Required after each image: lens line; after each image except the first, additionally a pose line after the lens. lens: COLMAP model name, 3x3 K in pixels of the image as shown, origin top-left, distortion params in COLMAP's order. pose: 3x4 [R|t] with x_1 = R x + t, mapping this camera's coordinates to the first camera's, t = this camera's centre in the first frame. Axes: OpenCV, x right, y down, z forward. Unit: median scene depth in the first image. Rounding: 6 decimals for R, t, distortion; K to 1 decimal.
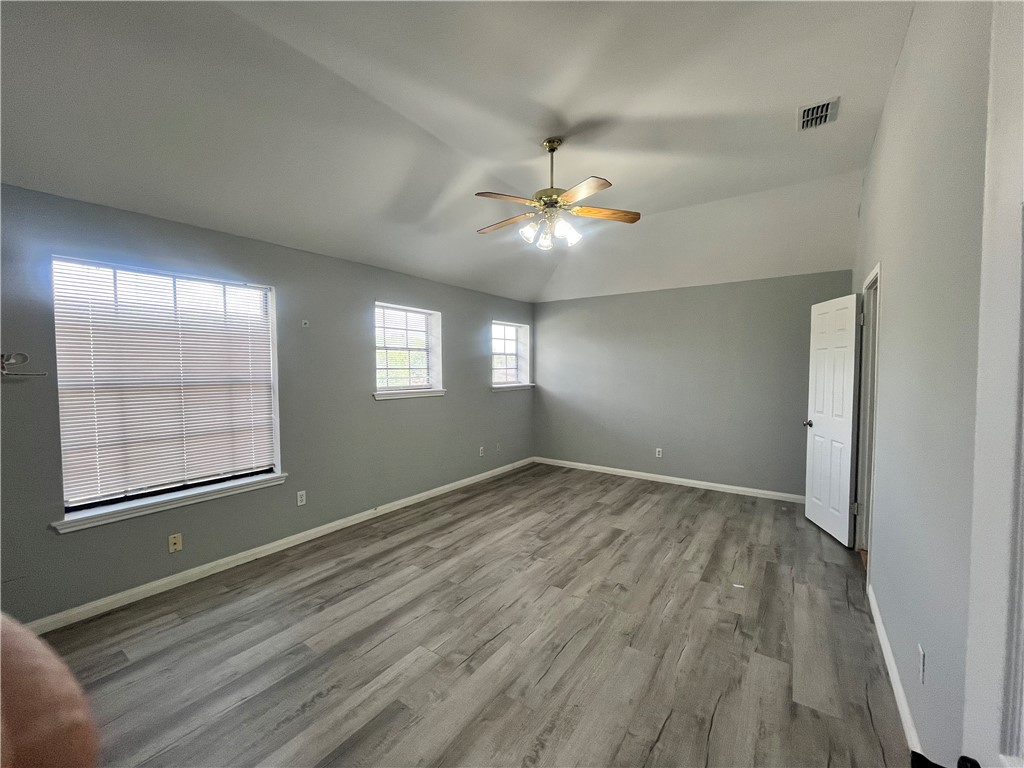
lens RADIAL K [[412.4, 0, 516.7], [0, 412.4, 390.4], [0, 0, 1]] dist [-0.000597, -0.000673]
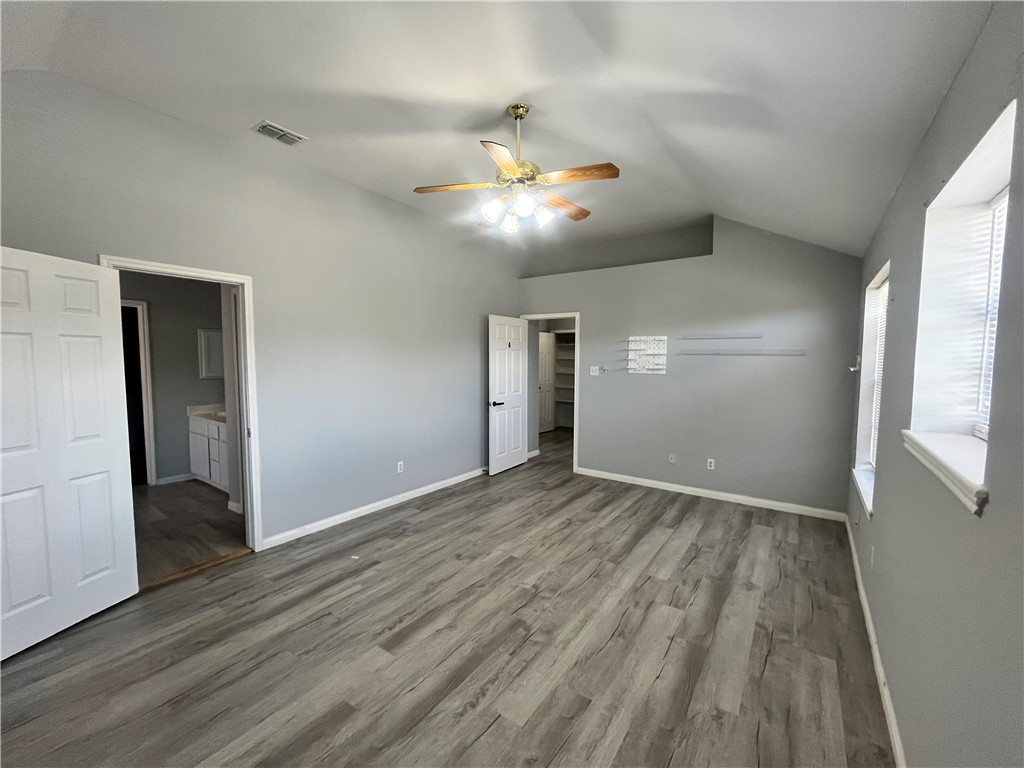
lens RADIAL K [[412.4, 0, 511.3], [0, 412.4, 384.8], [0, 0, 1]] dist [-0.000597, -0.000673]
pose [[-0.999748, -0.004377, 0.022012, 0.075136], [-0.001774, 0.993143, 0.116895, -0.116016], [-0.022373, 0.116826, -0.992900, 1.824919]]
